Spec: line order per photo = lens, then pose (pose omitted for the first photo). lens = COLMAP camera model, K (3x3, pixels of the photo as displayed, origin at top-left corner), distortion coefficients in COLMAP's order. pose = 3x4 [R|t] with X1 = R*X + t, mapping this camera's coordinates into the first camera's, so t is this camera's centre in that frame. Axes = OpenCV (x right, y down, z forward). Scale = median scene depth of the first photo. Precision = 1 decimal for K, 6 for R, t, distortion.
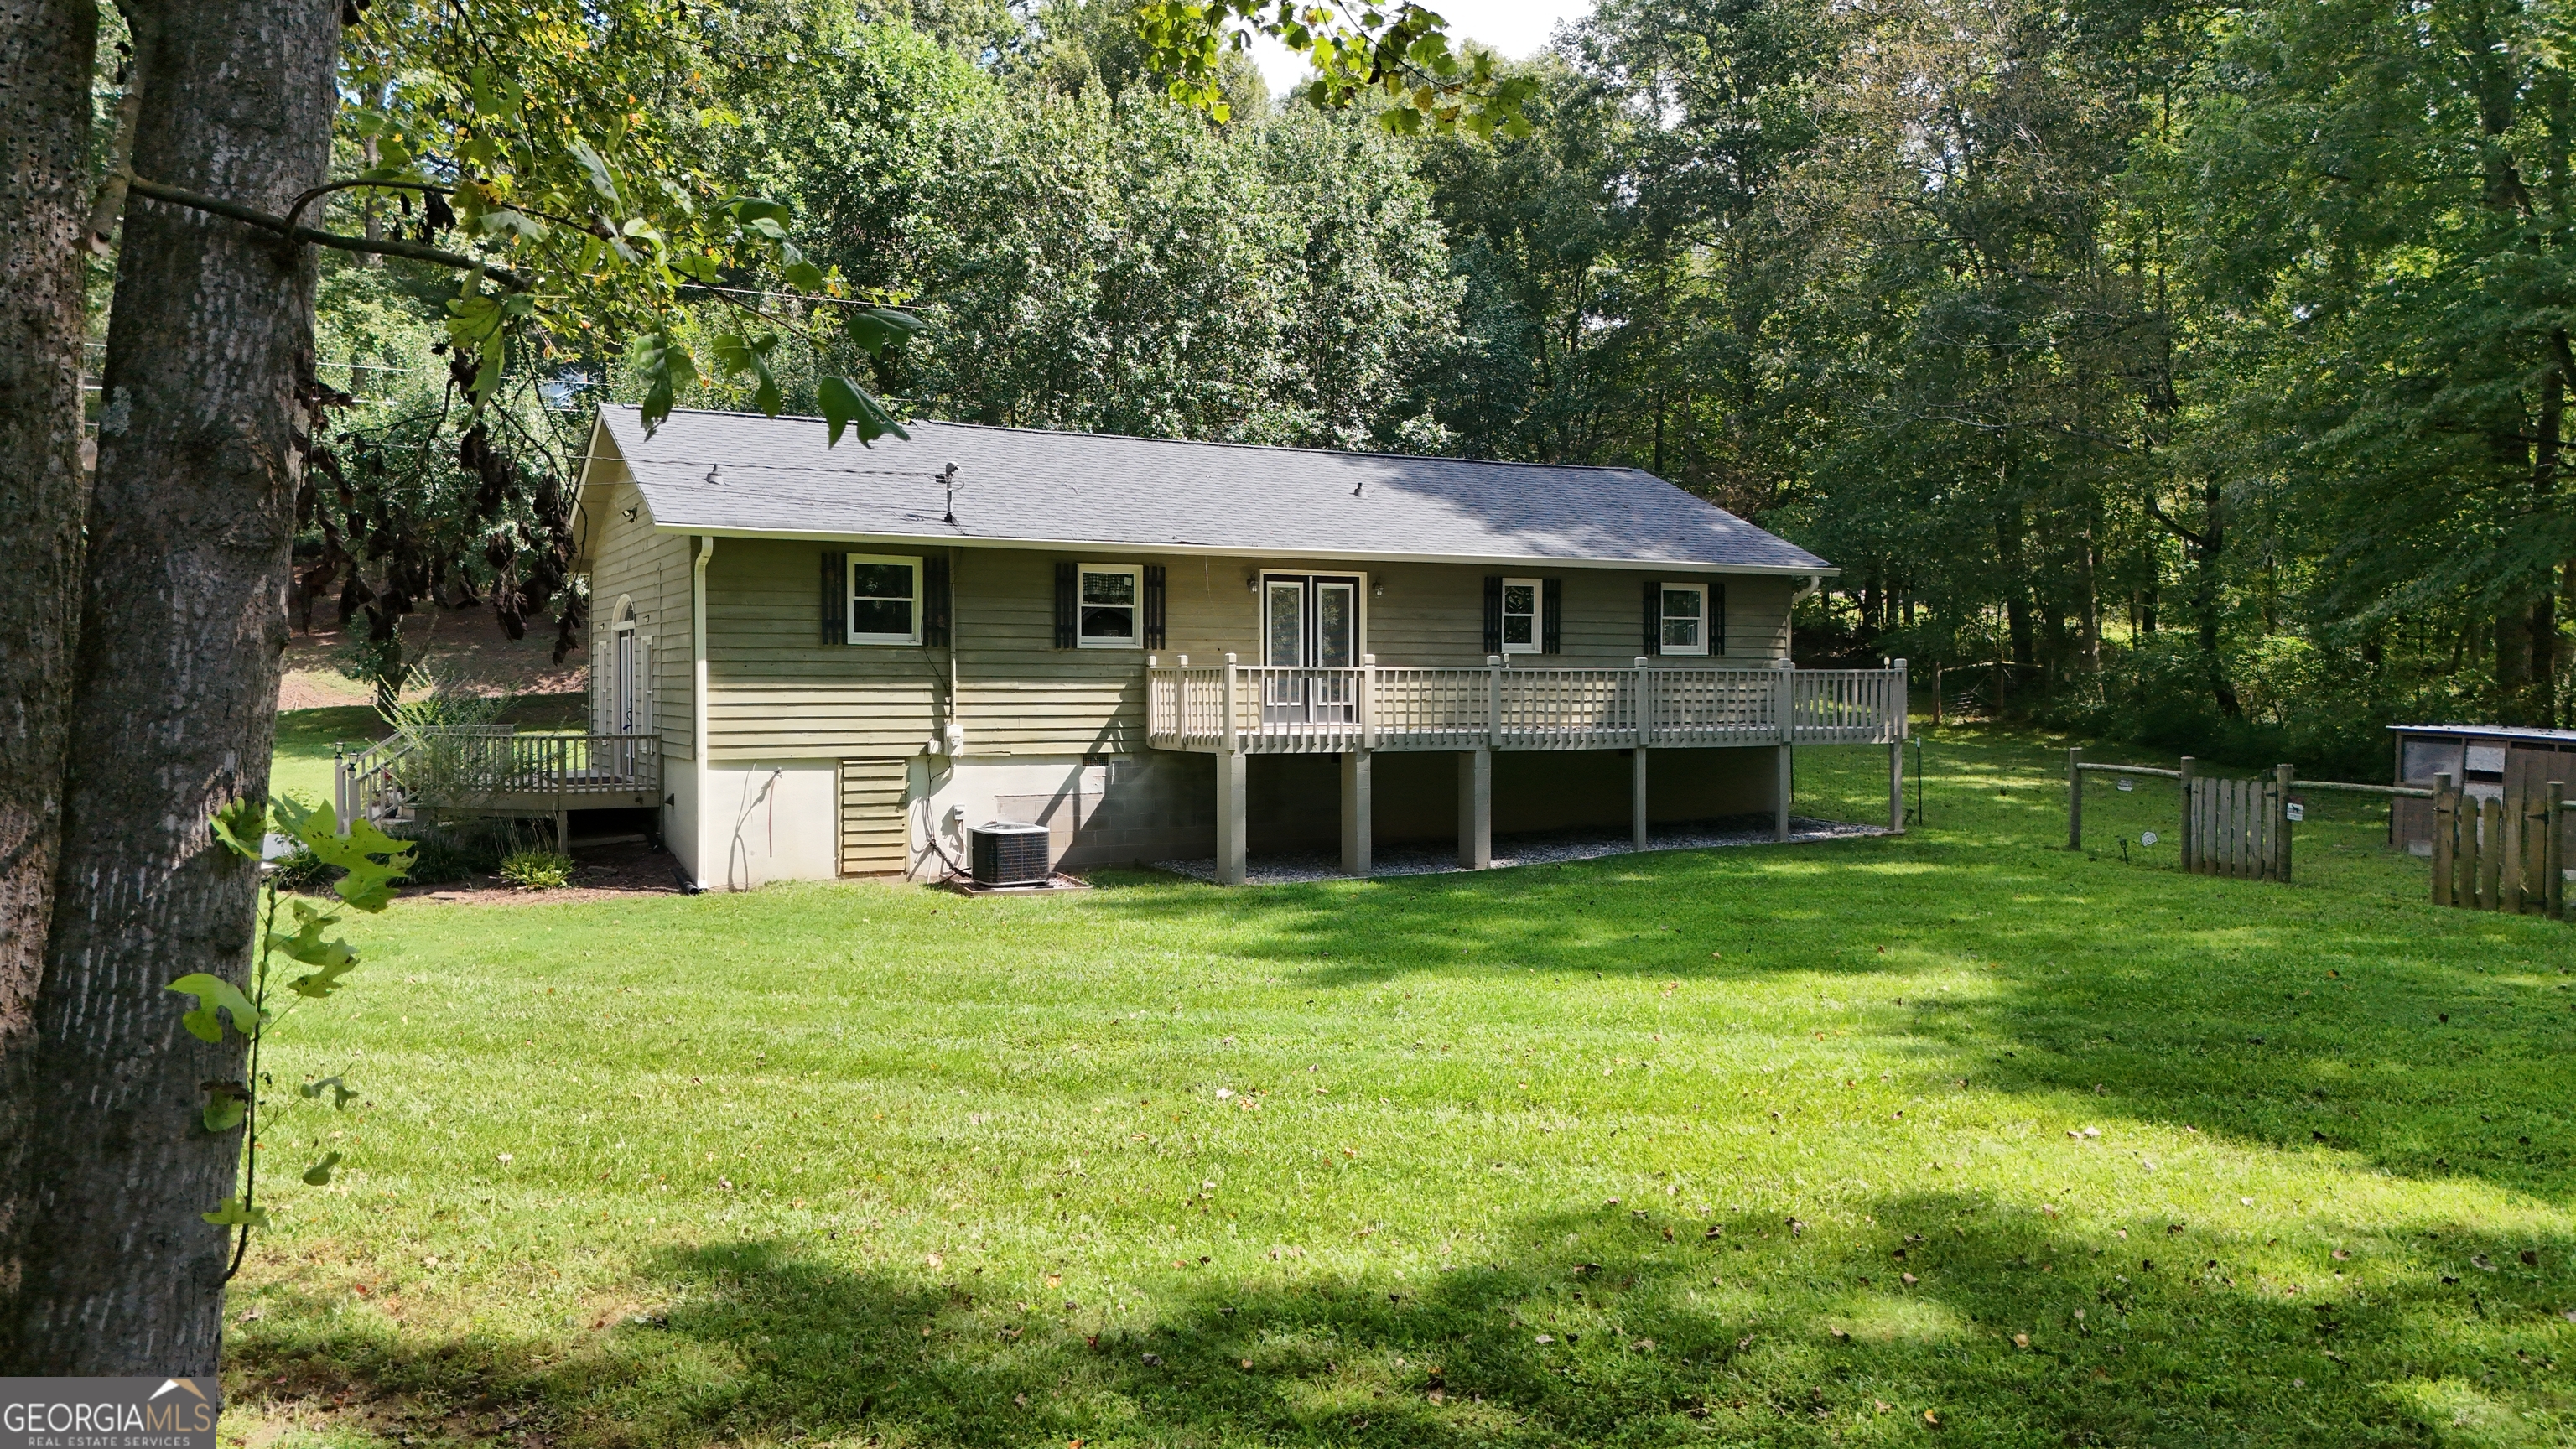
lens RADIAL K [[1895.7, 0, 1294.7], [0, 1895.7, 721.1], [0, 0, 1]] dist [0.116857, -0.116689]
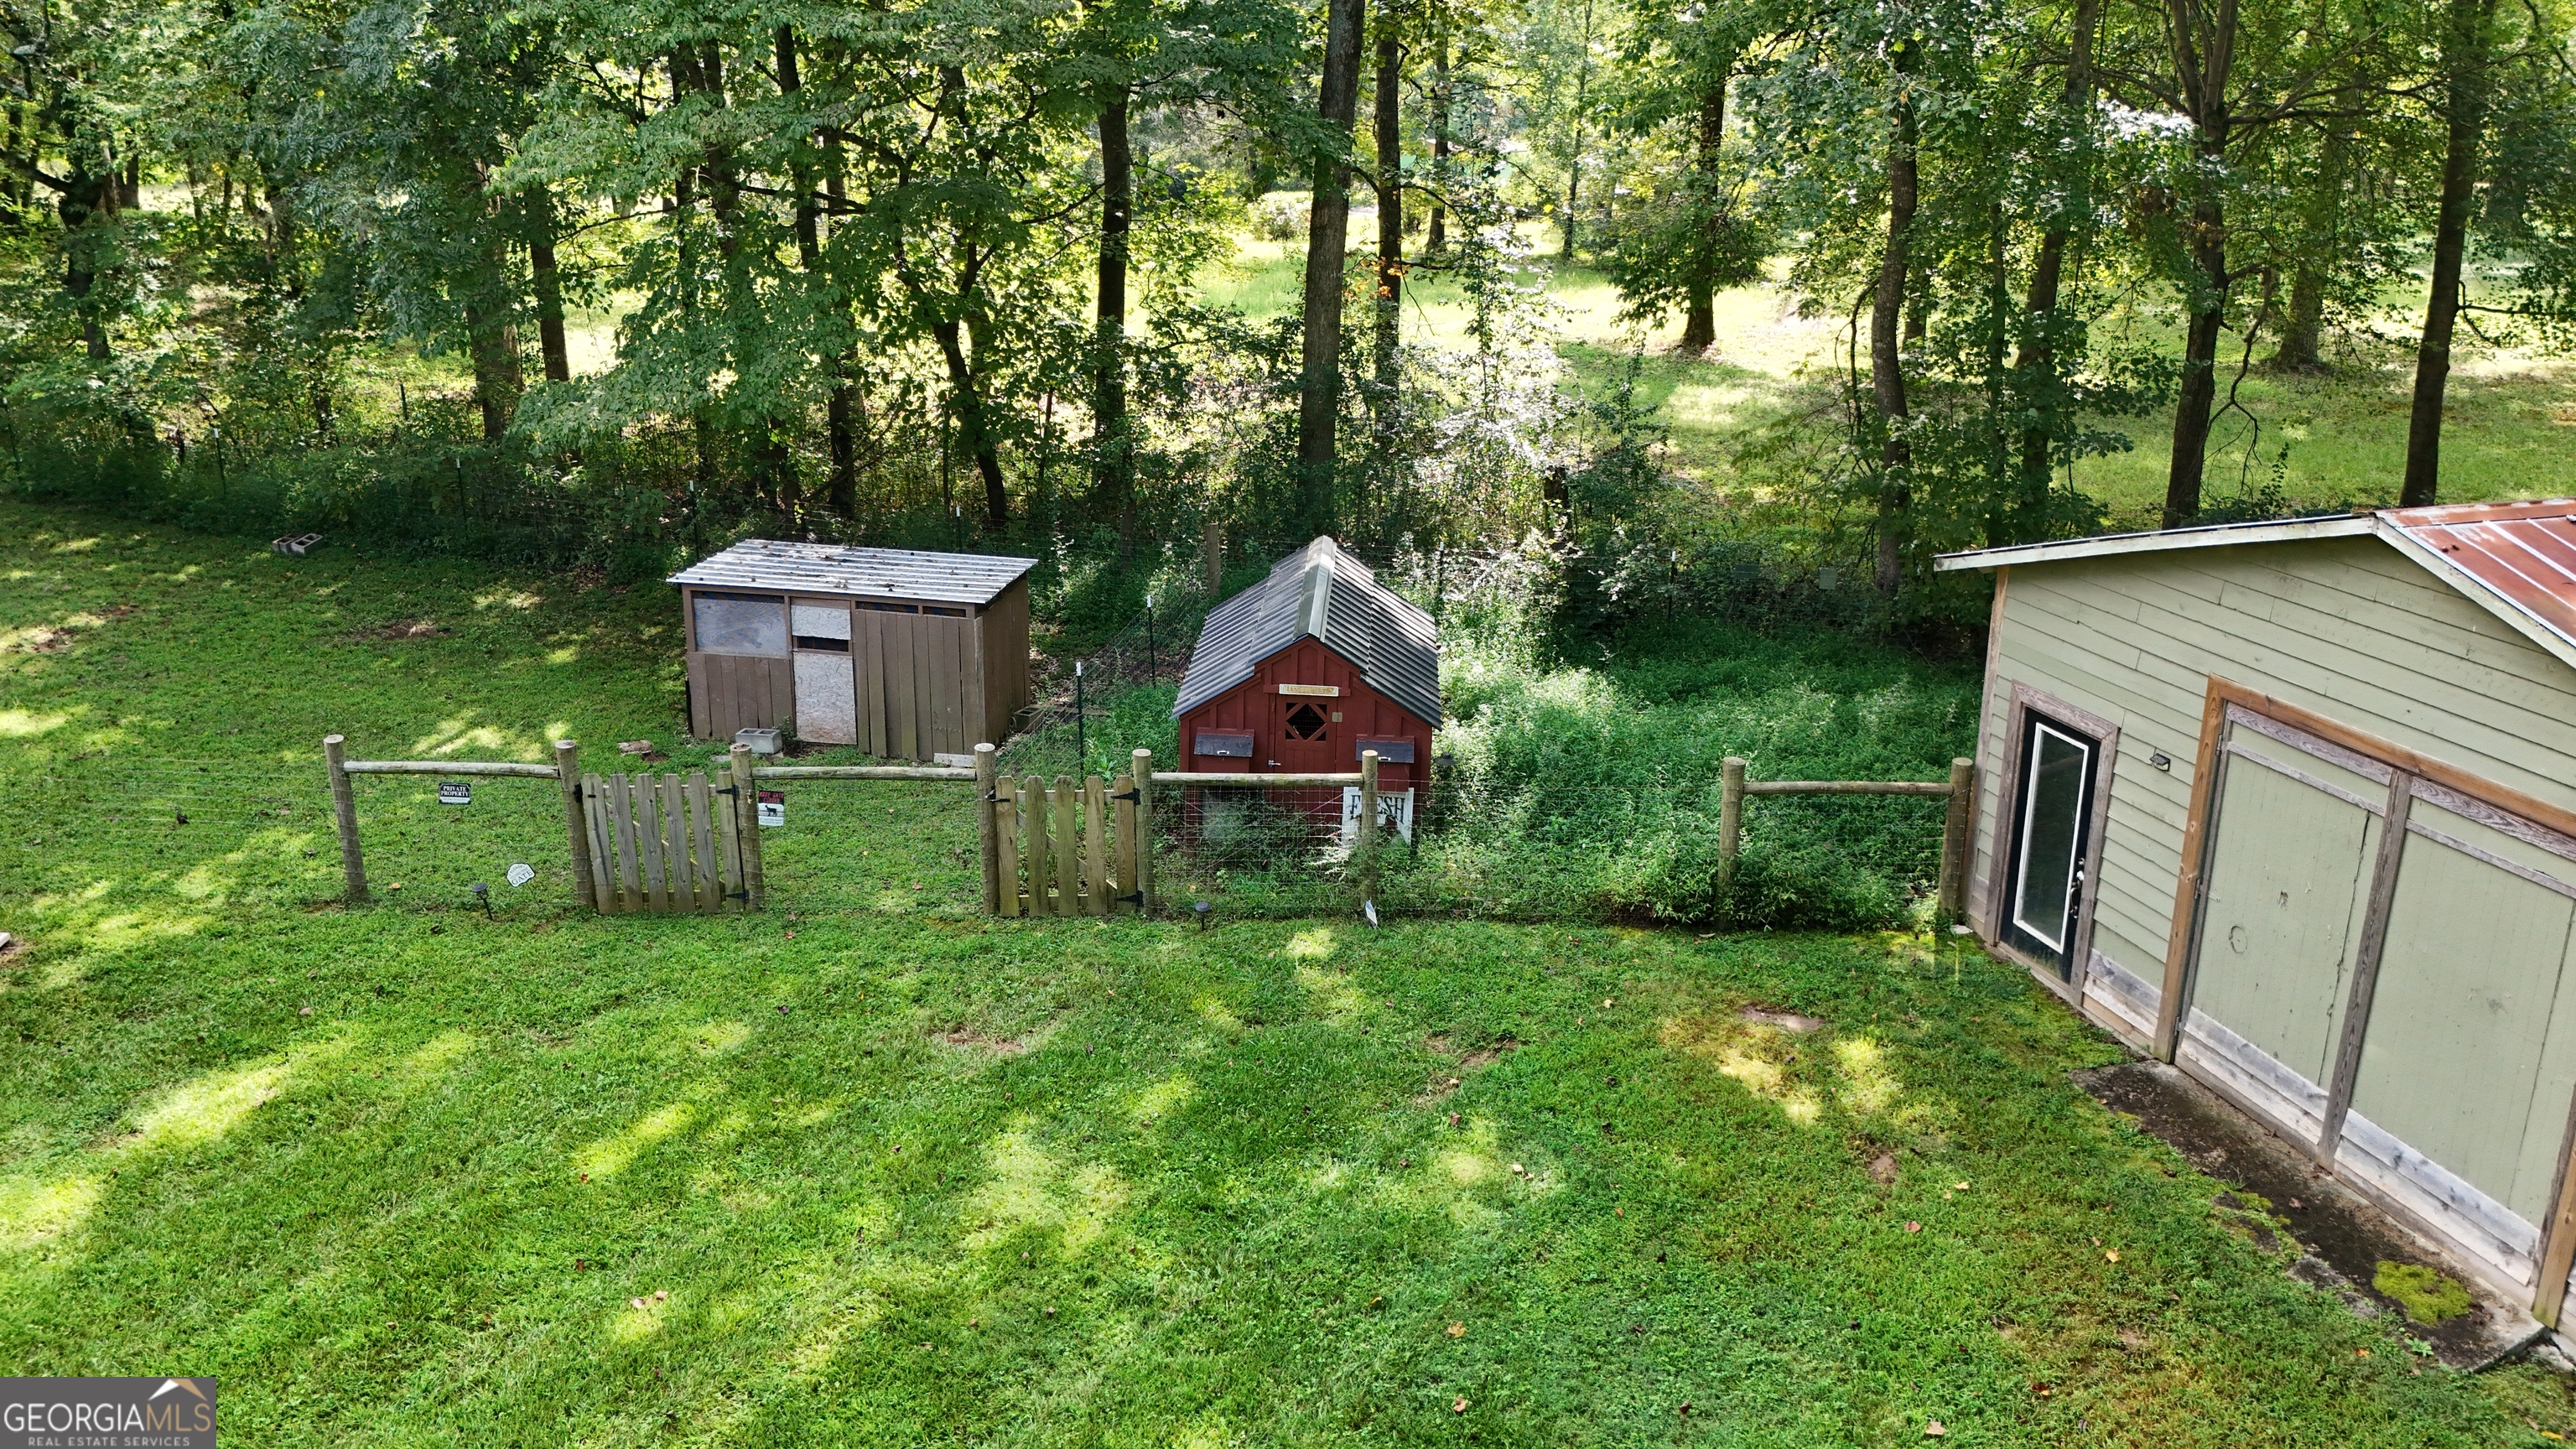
lens RADIAL K [[1905.8, 0, 1298.6], [0, 1905.8, 719.9], [0, 0, 1]] dist [0.078661, -0.077621]
pose [[0.388265, -0.290526, 0.874554, 0.006487], [0.022014, 0.951659, 0.306367, -0.174552], [-0.921285, -0.099699, 0.375892, 0.536176]]
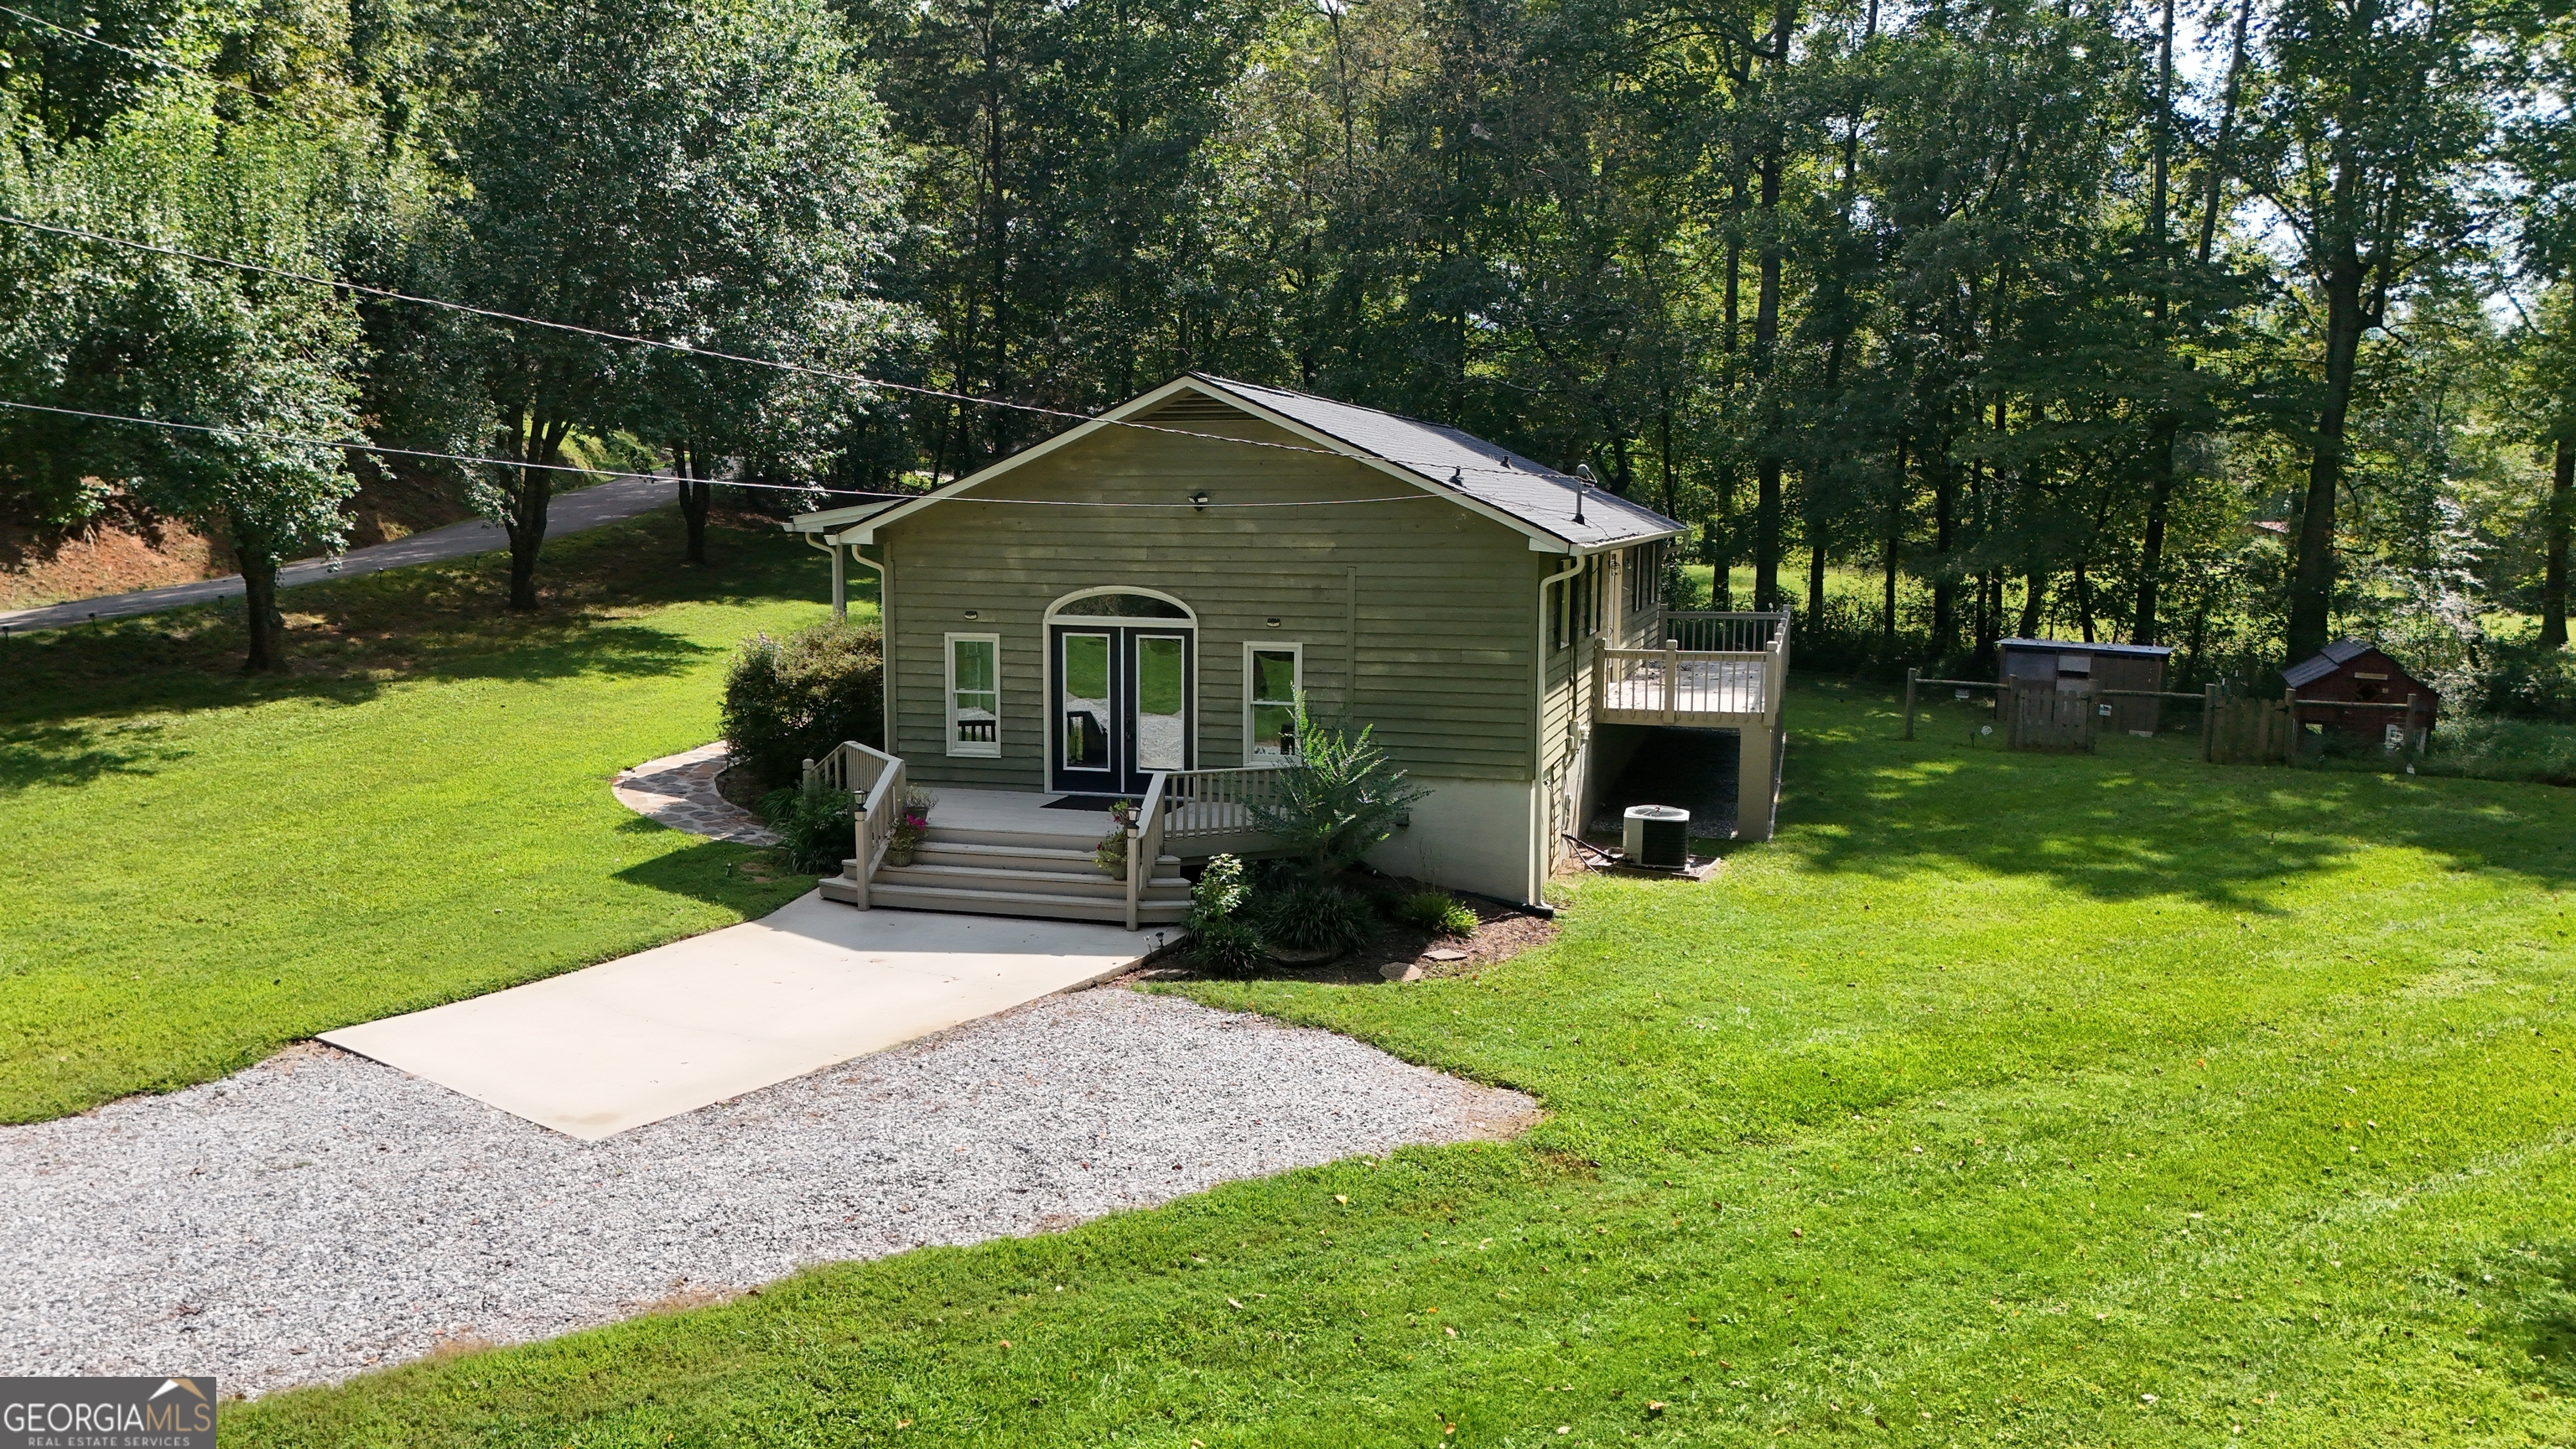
lens RADIAL K [[1895.7, 0, 1294.7], [0, 1895.7, 721.1], [0, 0, 1]] dist [0.116857, -0.116689]
pose [[0.684958, -0.077125, 0.724489, -1.001053], [0.007159, 0.995046, 0.099159, -0.097288], [-0.728547, -0.062733, 0.682117, 0.379074]]
